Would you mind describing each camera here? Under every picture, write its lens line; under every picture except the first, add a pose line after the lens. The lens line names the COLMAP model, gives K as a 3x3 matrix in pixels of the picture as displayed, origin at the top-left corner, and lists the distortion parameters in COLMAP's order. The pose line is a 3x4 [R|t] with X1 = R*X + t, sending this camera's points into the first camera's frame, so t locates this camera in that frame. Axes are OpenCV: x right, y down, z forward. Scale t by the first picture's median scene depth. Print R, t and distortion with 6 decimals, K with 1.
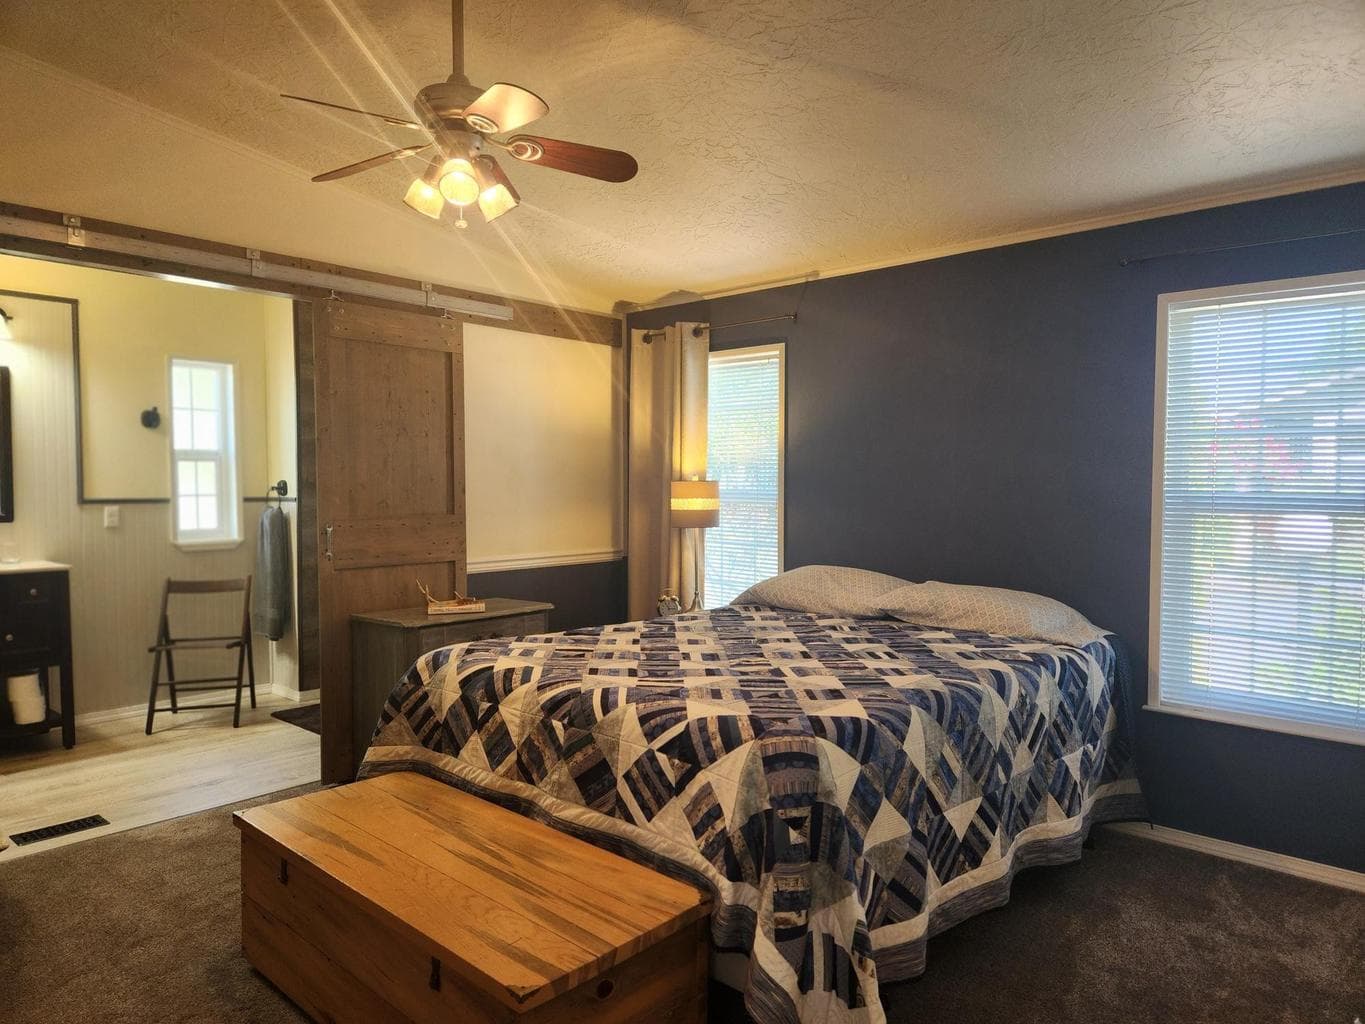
lens RADIAL K [[907.9, 0, 681.9], [0, 907.9, 518.4], [0, 0, 1]] dist [0.011842, -0.000839]
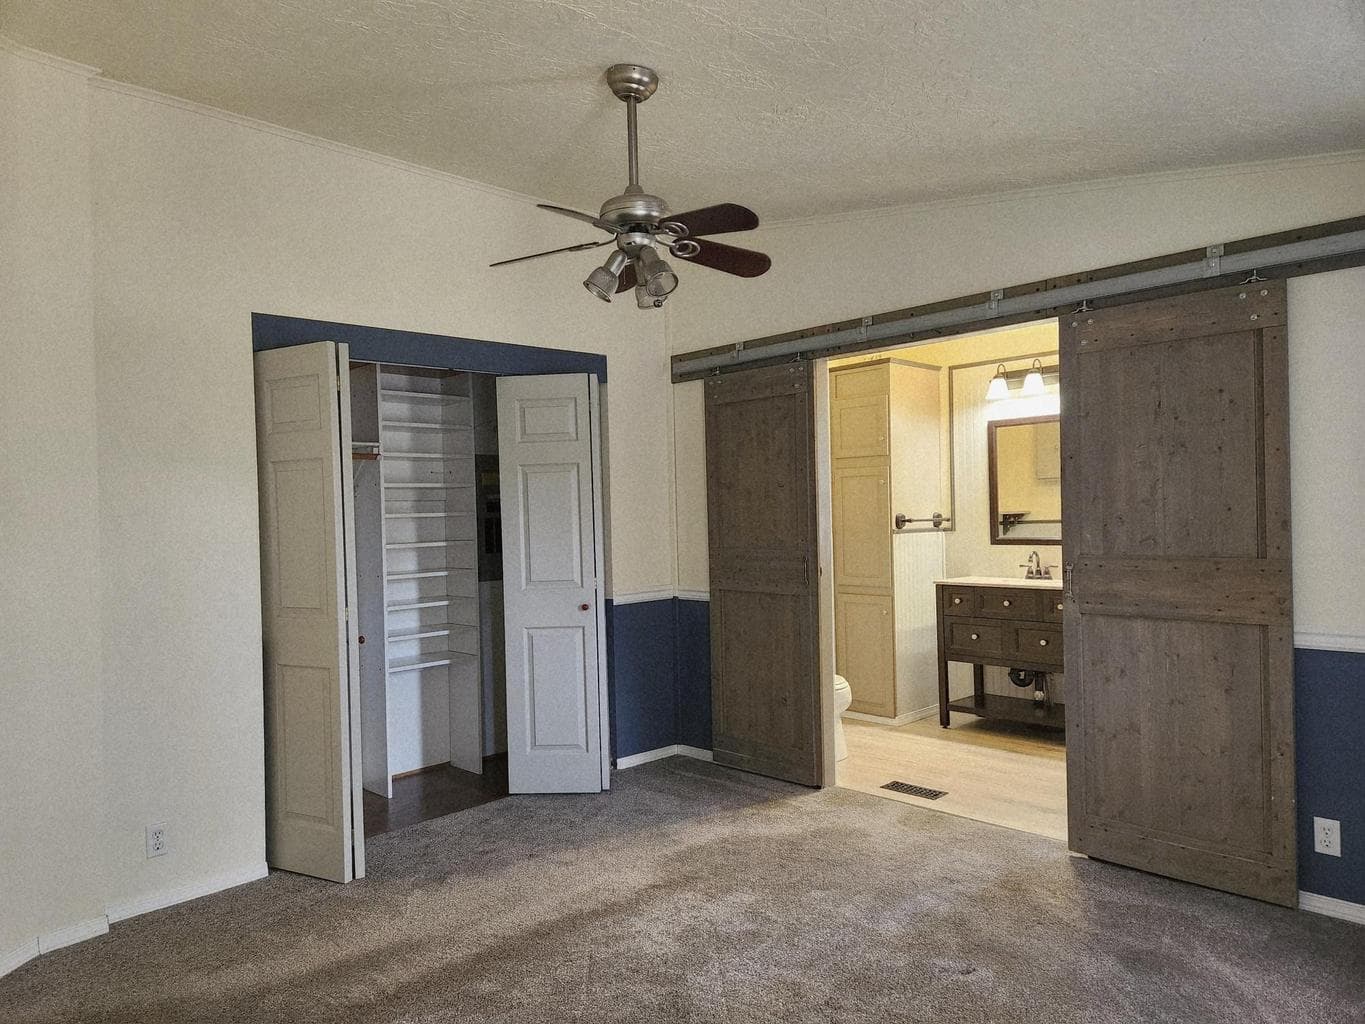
lens RADIAL K [[907.9, 0, 682.1], [0, 907.9, 510.6], [0, 0, 1]] dist [0.011842, -0.000839]
pose [[-0.056386, -0.004638, -0.998398, 0.526687], [-0.022123, 0.999749, -0.003395, -0.031853], [0.998164, 0.021896, -0.056475, 0.647926]]
